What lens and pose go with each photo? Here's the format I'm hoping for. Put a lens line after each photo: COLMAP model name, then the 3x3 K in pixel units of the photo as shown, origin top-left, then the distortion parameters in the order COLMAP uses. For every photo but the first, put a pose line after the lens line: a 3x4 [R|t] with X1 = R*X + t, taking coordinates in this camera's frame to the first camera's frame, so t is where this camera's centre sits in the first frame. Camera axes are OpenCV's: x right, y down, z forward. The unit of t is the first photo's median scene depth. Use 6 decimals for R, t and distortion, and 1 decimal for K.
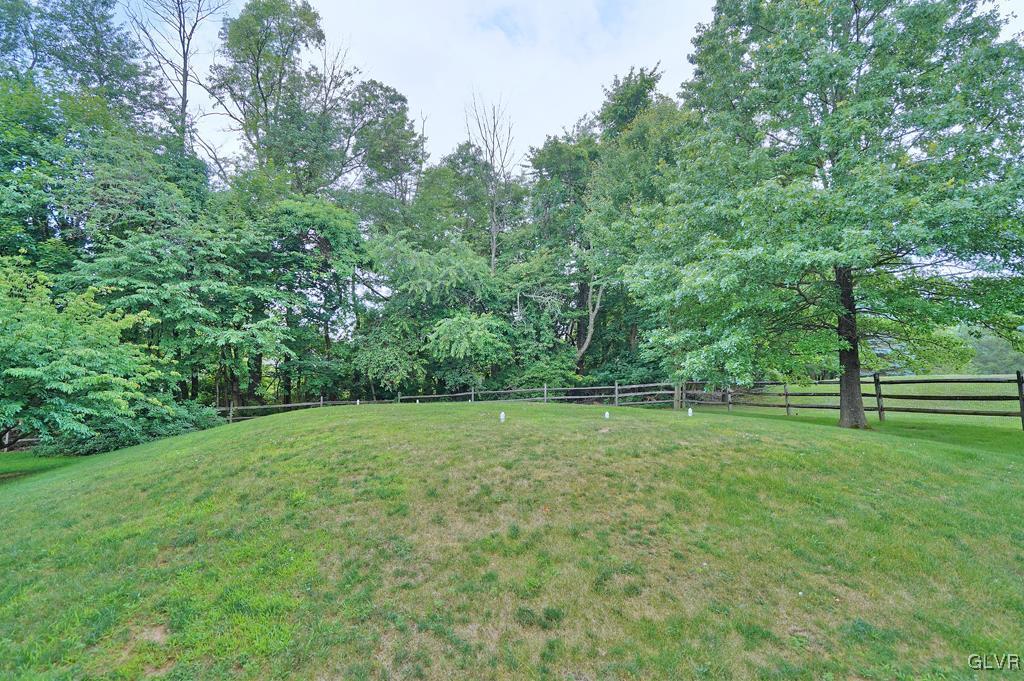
lens RADIAL K [[519.8, 0, 512.0], [0, 519.8, 340.5], [0, 0, 1]] dist [-0.001077, -0.000109]
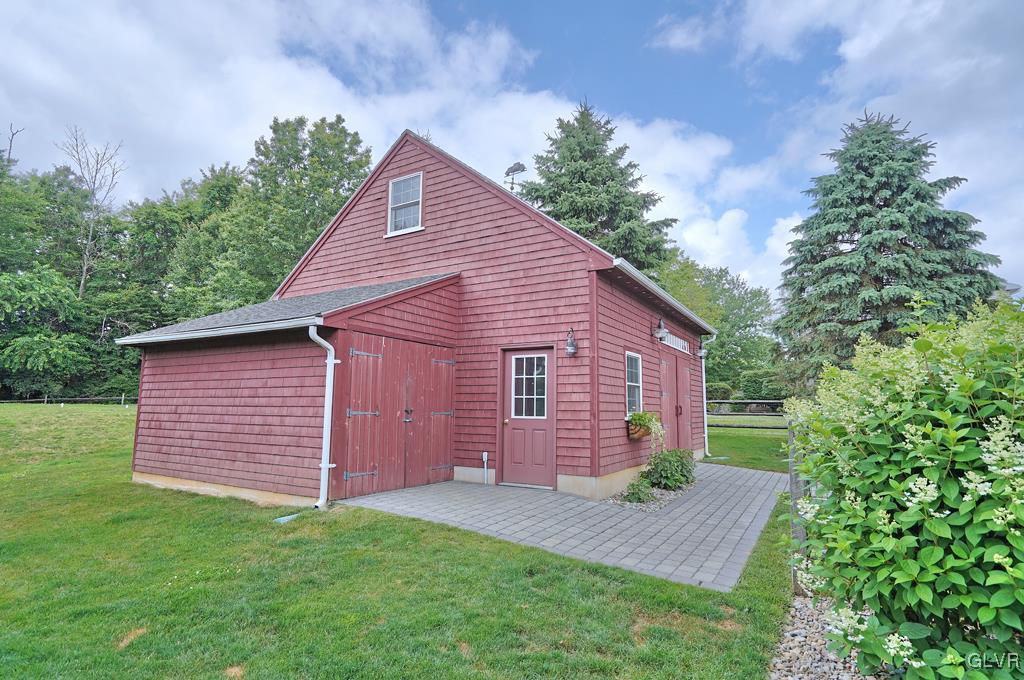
lens RADIAL K [[530.8, 0, 512.0], [0, 530.8, 340.0], [0, 0, 1]] dist [-0.002689, -0.000752]
pose [[0.800711, 0.087403, 0.592640, 0.045719], [-0.069868, 0.996173, -0.052517, -0.041763], [-0.594962, 0.000645, 0.803754, -0.572992]]
